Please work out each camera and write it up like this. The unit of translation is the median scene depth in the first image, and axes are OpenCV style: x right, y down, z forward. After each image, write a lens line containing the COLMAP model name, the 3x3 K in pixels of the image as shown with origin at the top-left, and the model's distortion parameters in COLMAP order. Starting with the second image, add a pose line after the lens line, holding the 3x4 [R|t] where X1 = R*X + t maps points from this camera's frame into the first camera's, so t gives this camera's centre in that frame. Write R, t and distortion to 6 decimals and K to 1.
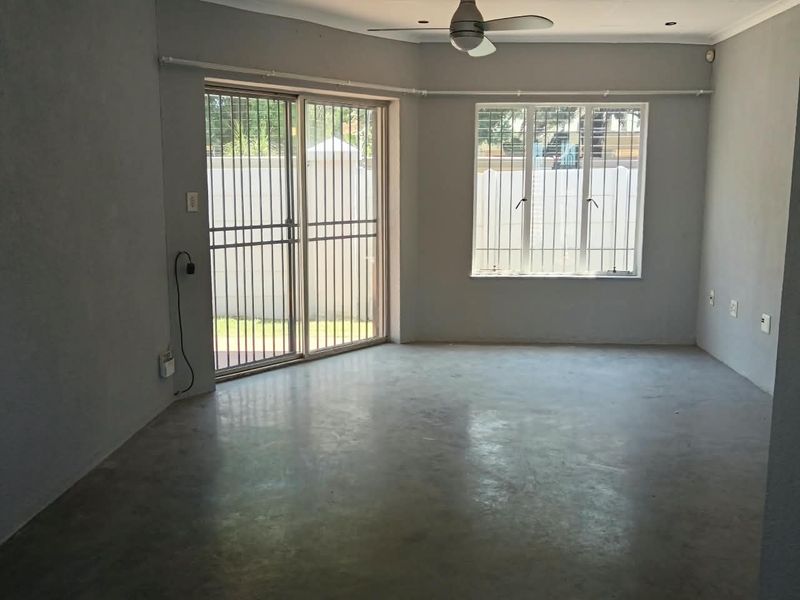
lens RADIAL K [[813.5, 0, 400.0], [0, 813.5, 300.0], [0, 0, 1]] dist [-0.007319, -0.008130]
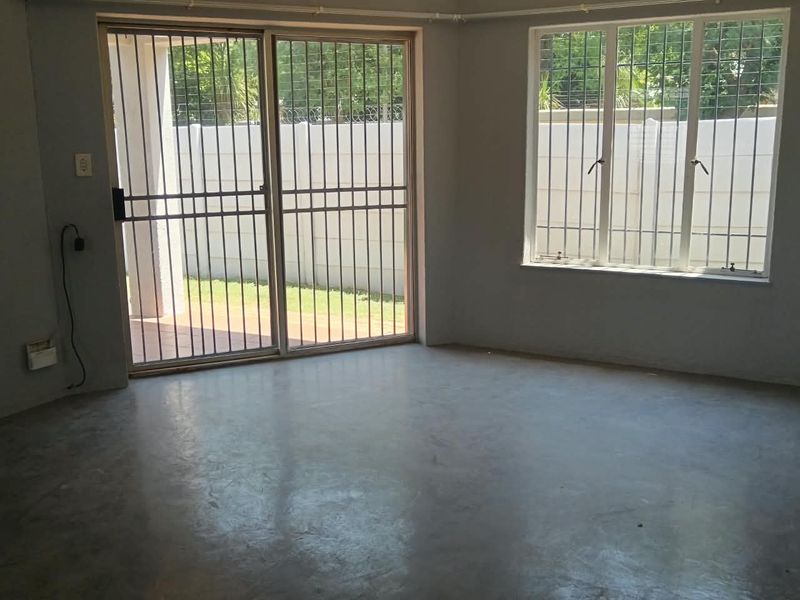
lens RADIAL K [[813.5, 0, 400.0], [0, 813.5, 300.0], [0, 0, 1]] dist [-0.007319, -0.008130]
pose [[0.902077, 0.078496, -0.424377, 0.319561], [-0.053531, 0.996078, 0.070453, -0.045738], [0.428242, -0.040837, 0.902741, 0.292135]]
